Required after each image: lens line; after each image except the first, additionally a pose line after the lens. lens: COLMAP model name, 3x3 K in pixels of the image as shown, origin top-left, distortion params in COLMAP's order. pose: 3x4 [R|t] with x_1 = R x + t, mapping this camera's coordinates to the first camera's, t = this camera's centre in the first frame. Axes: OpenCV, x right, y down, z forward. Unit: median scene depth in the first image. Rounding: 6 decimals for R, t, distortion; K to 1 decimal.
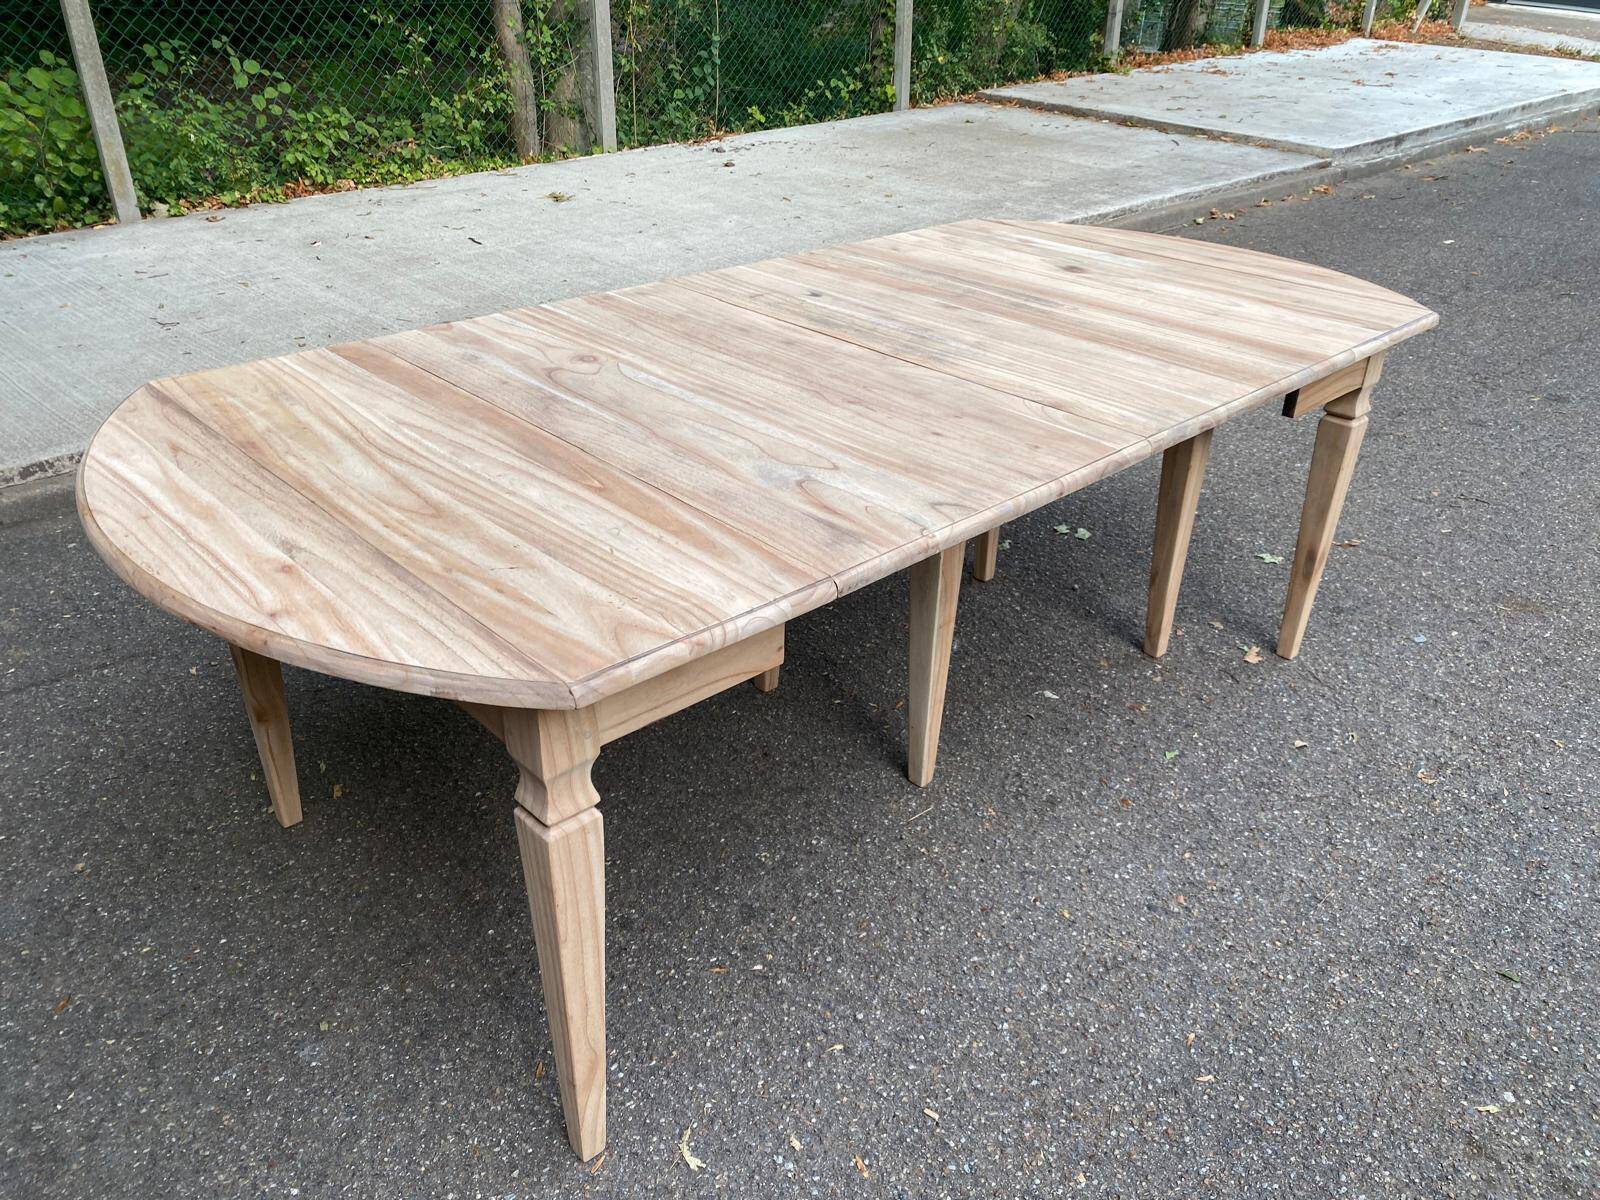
lens RADIAL K [[1224.3, 0, 795.1], [0, 1224.3, 618.7], [0, 0, 1]] dist [0.007602, -0.004914]
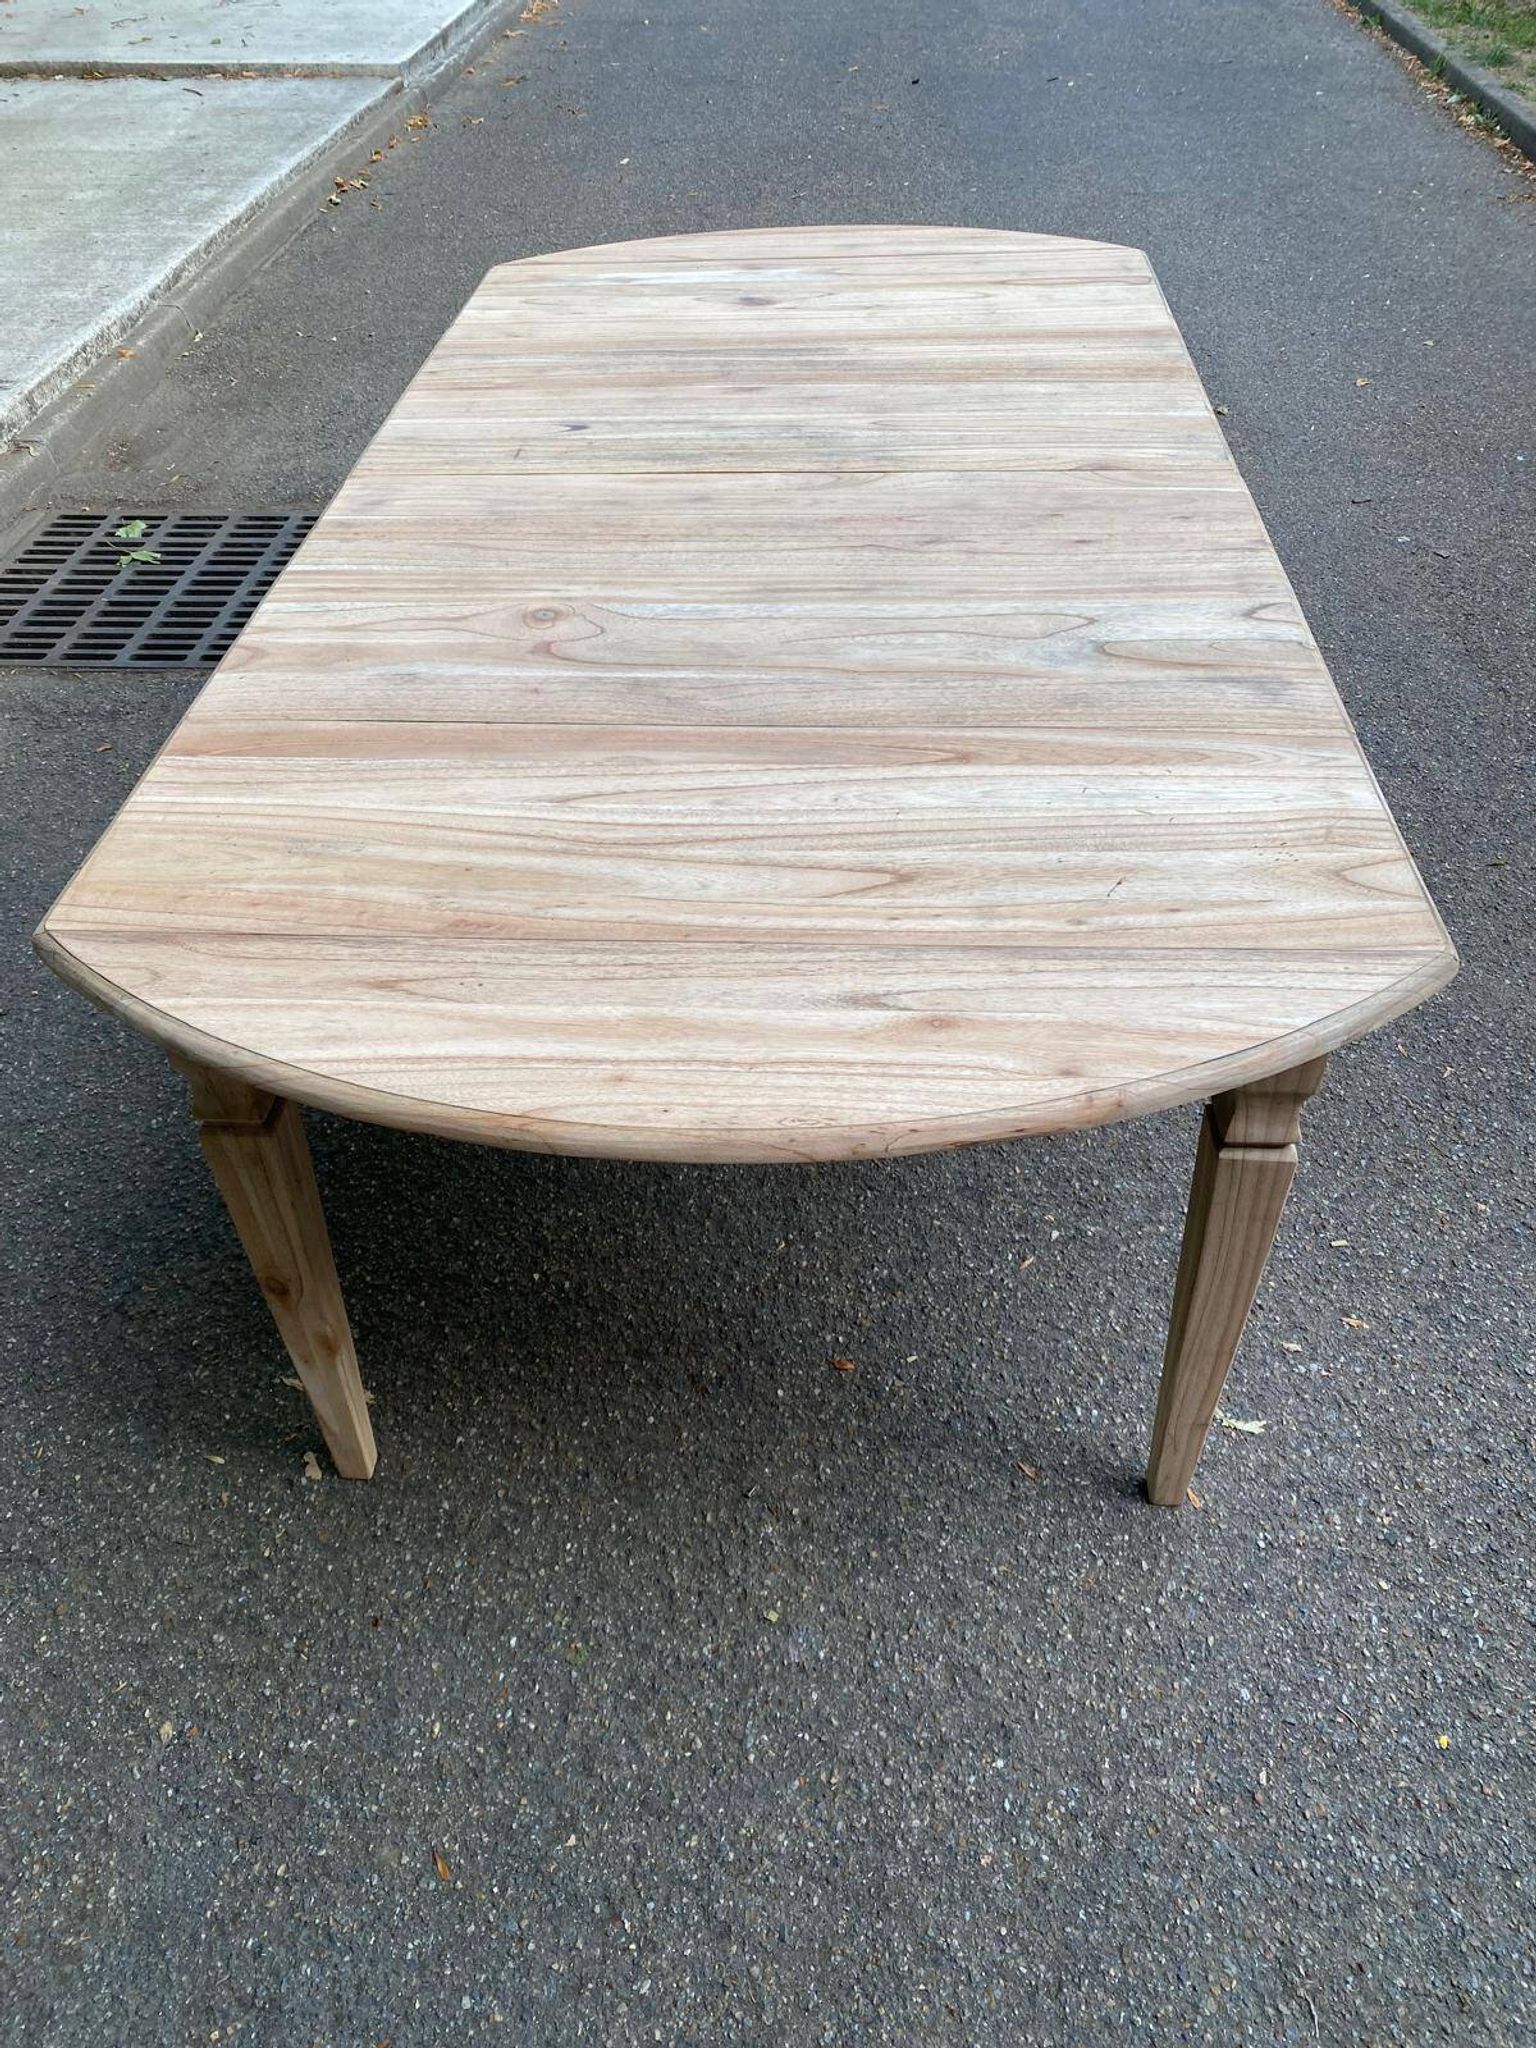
lens RADIAL K [[1567.1, 0, 755.5], [0, 1567.1, 1025.0], [0, 0, 1]] dist [0.007602, -0.004914]
pose [[0.726762, -0.476891, 0.494360, -0.682455], [0.378546, 0.878623, 0.291074, -0.245908], [-0.573167, -0.024403, 0.819075, 0.257040]]
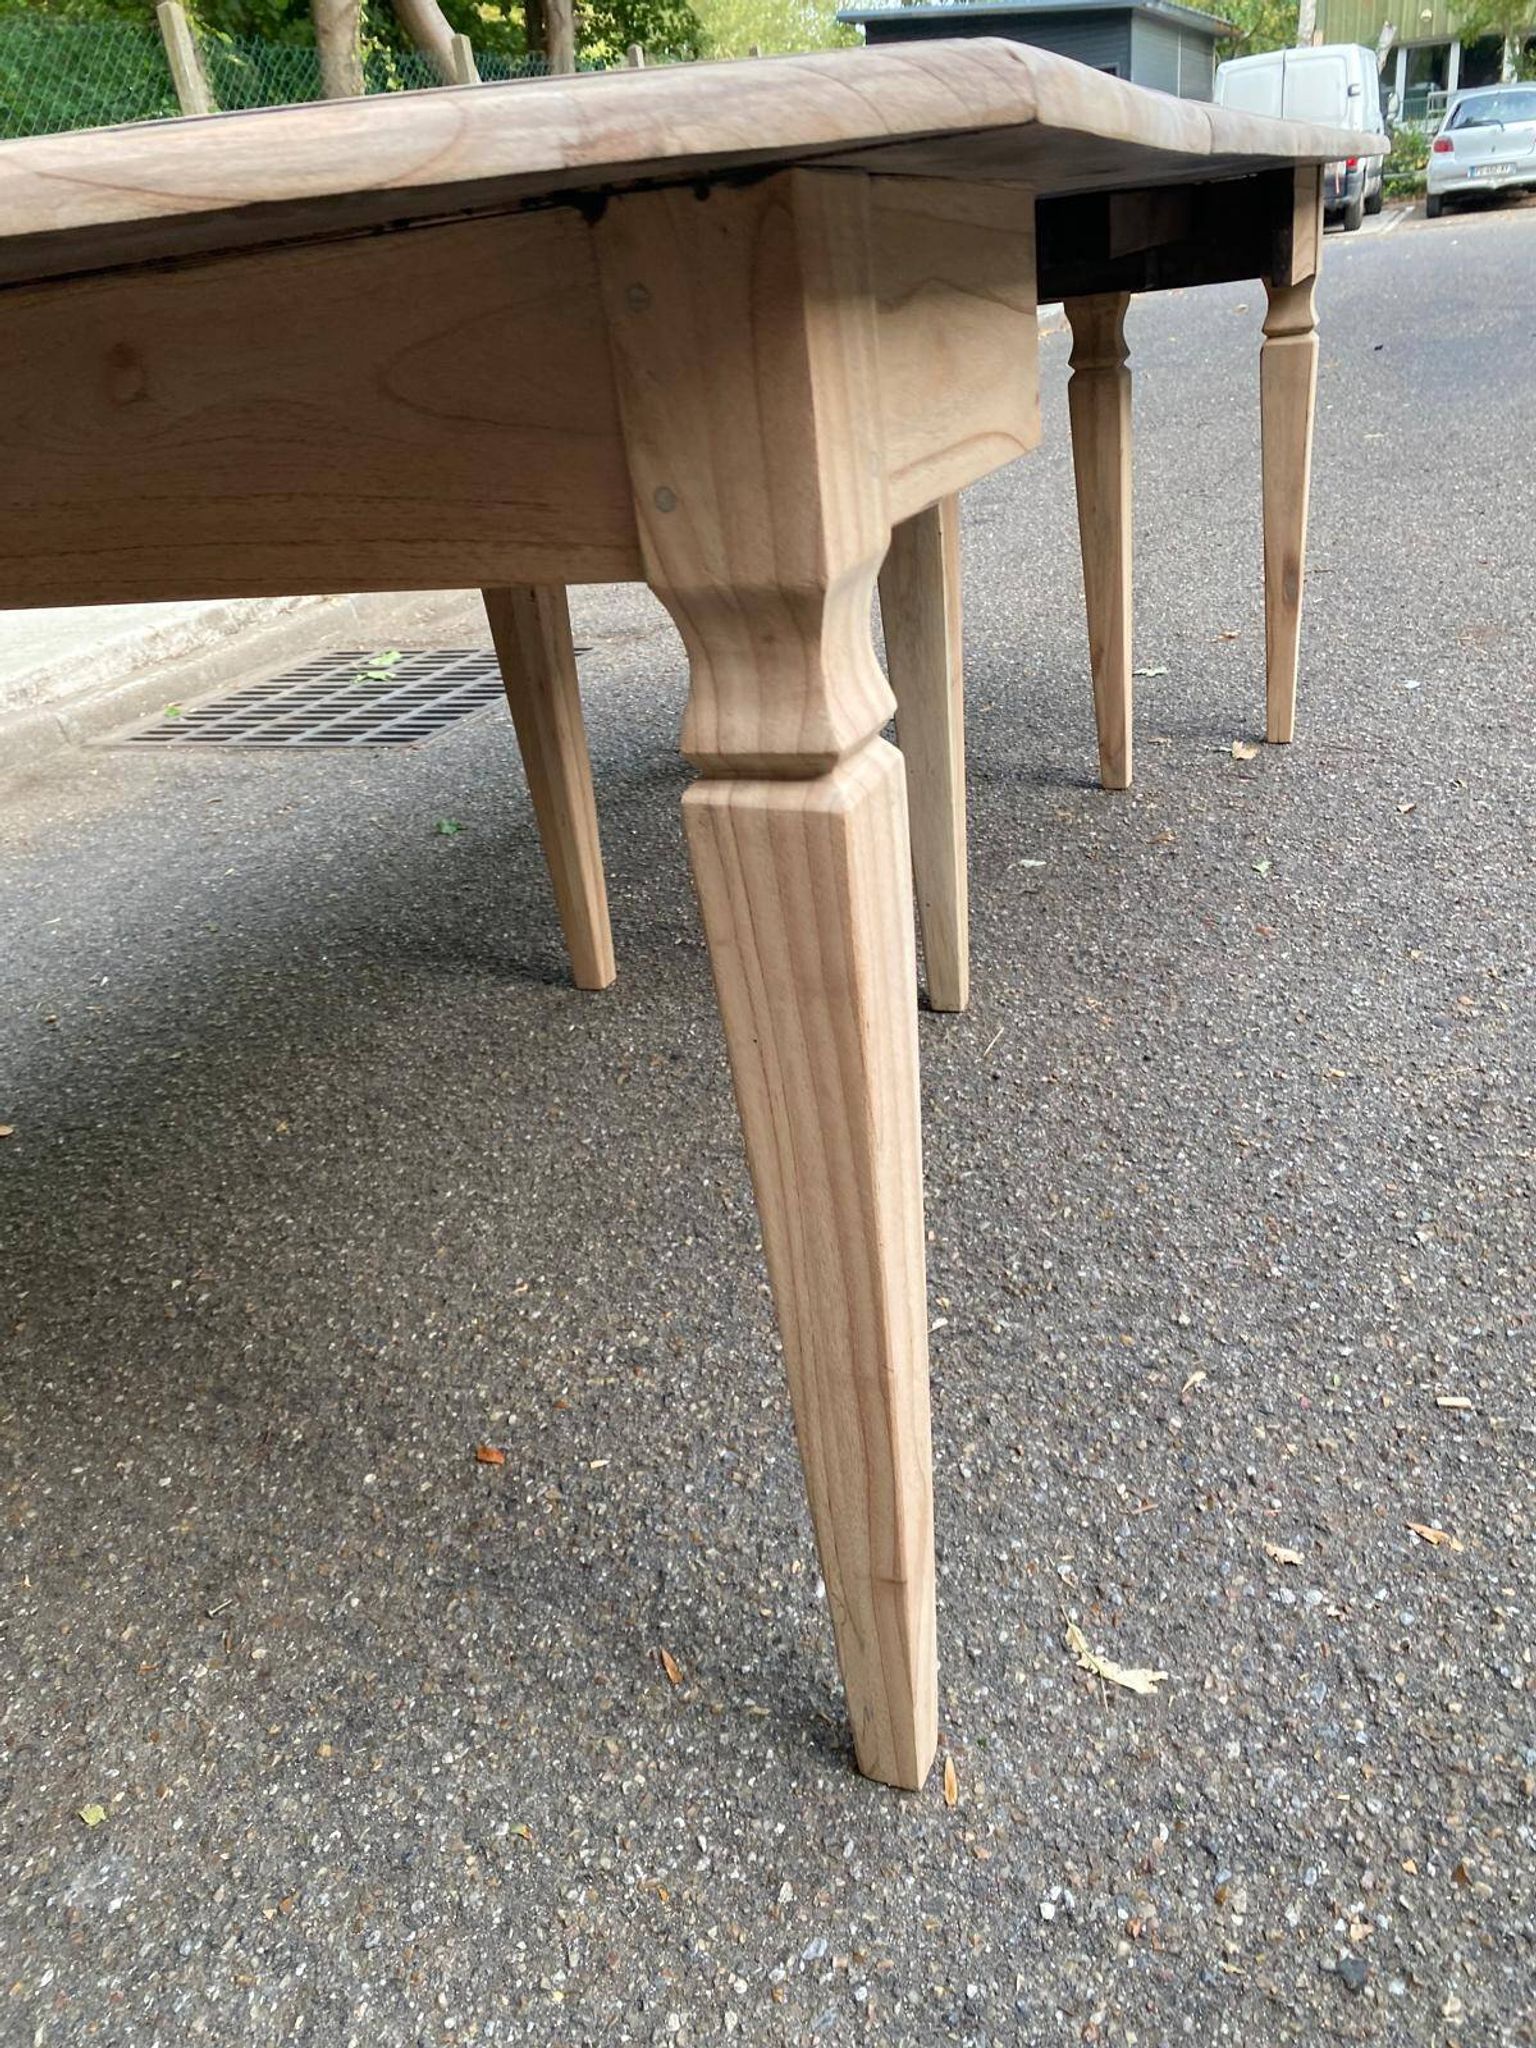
lens RADIAL K [[1567.1, 0, 749.3], [0, 1567.1, 1024.7], [0, 0, 1]] dist [0.007602, -0.004914]
pose [[0.903029, -0.292255, 0.314842, -0.279936], [0.320258, 0.946486, -0.039978, 0.181806], [-0.286310, 0.136932, 0.948302, 0.431706]]
